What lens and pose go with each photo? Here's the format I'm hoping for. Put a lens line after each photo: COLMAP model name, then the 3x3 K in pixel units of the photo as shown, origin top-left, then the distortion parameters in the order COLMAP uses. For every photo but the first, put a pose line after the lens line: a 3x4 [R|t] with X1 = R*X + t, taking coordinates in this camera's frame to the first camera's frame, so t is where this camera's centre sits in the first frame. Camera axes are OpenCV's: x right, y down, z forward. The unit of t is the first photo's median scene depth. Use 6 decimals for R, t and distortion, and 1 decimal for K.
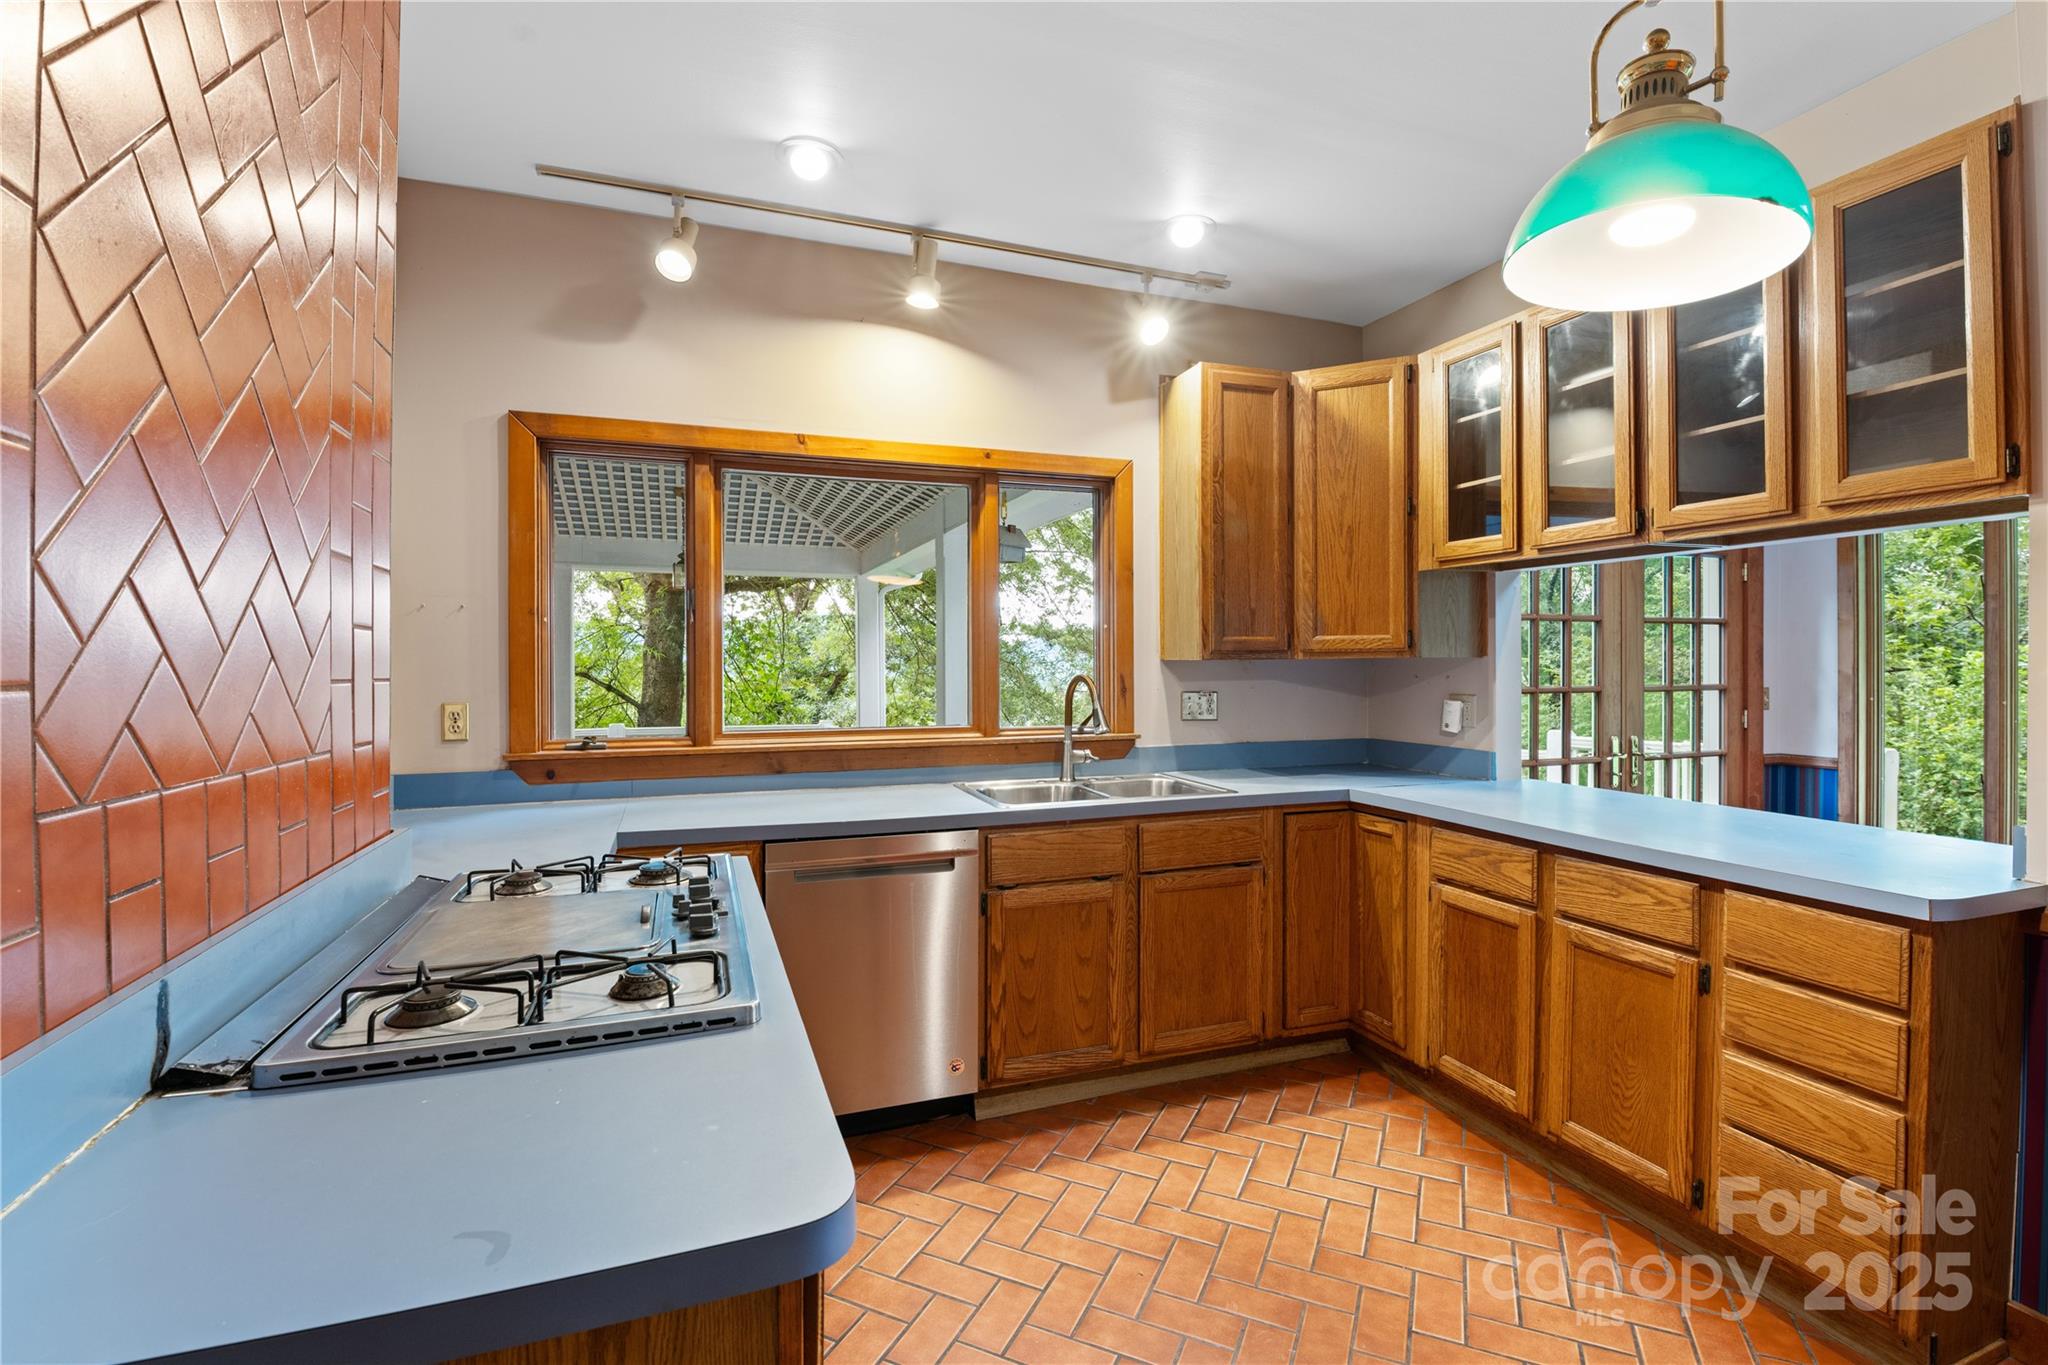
lens RADIAL K [[921.2, 0, 1023.3], [0, 921.2, 656.4], [0, 0, 1]] dist [0.000209, 0.000330]
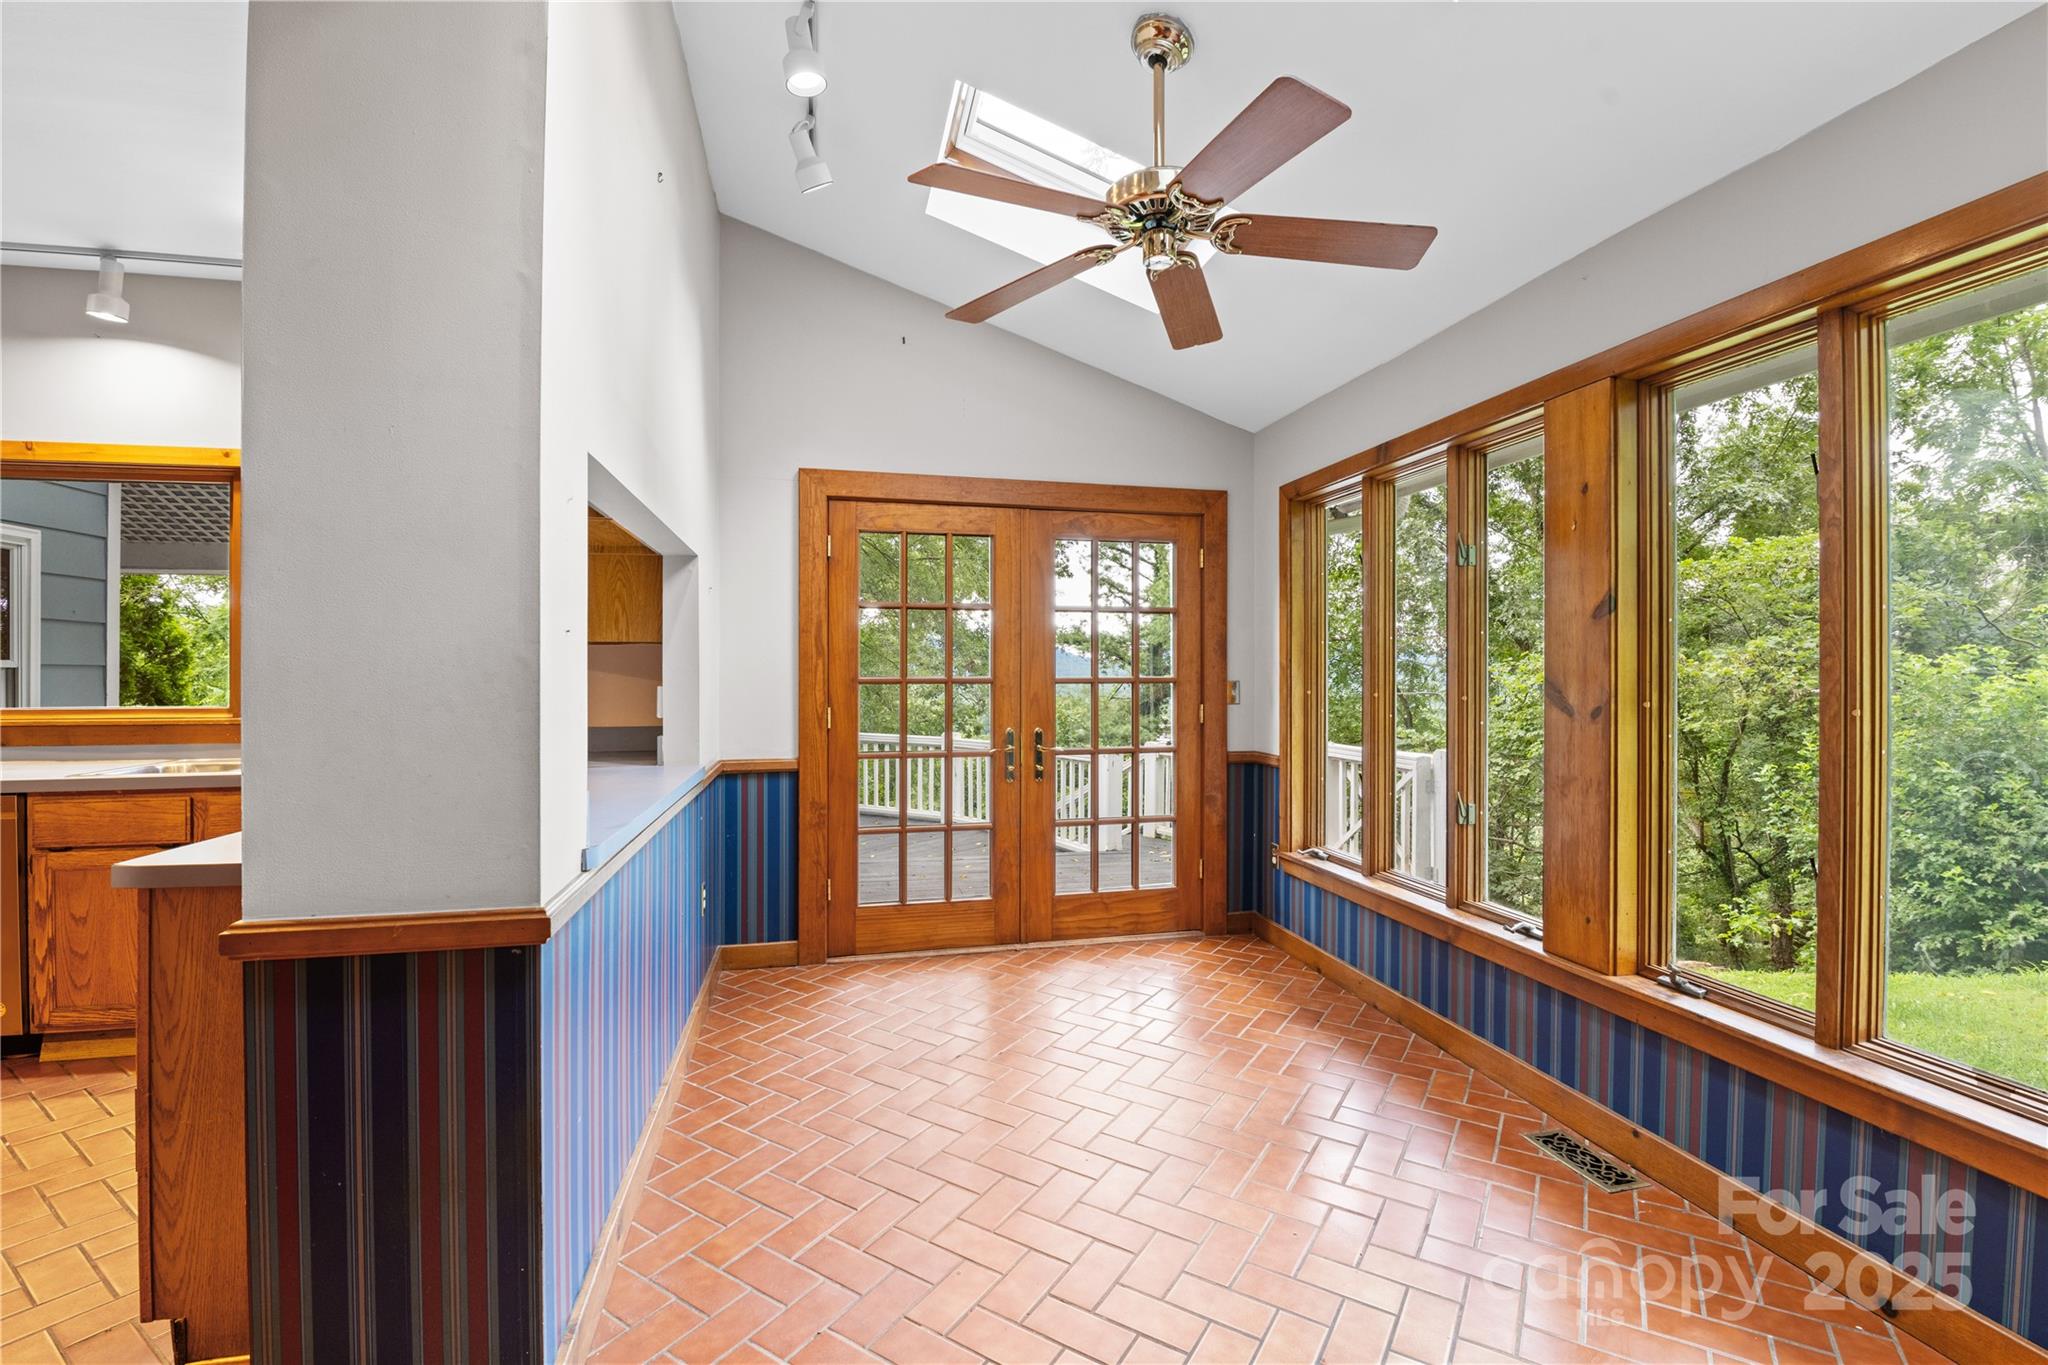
lens RADIAL K [[874.8, 0, 1030.5], [0, 874.8, 660.1], [0, 0, 1]] dist [-0.036396, -0.000392]
pose [[0.994842, 0.002029, -0.101420, 0.993989], [-0.002475, 0.999988, -0.004273, 0.023416], [0.101410, 0.004502, 0.994834, 0.118908]]
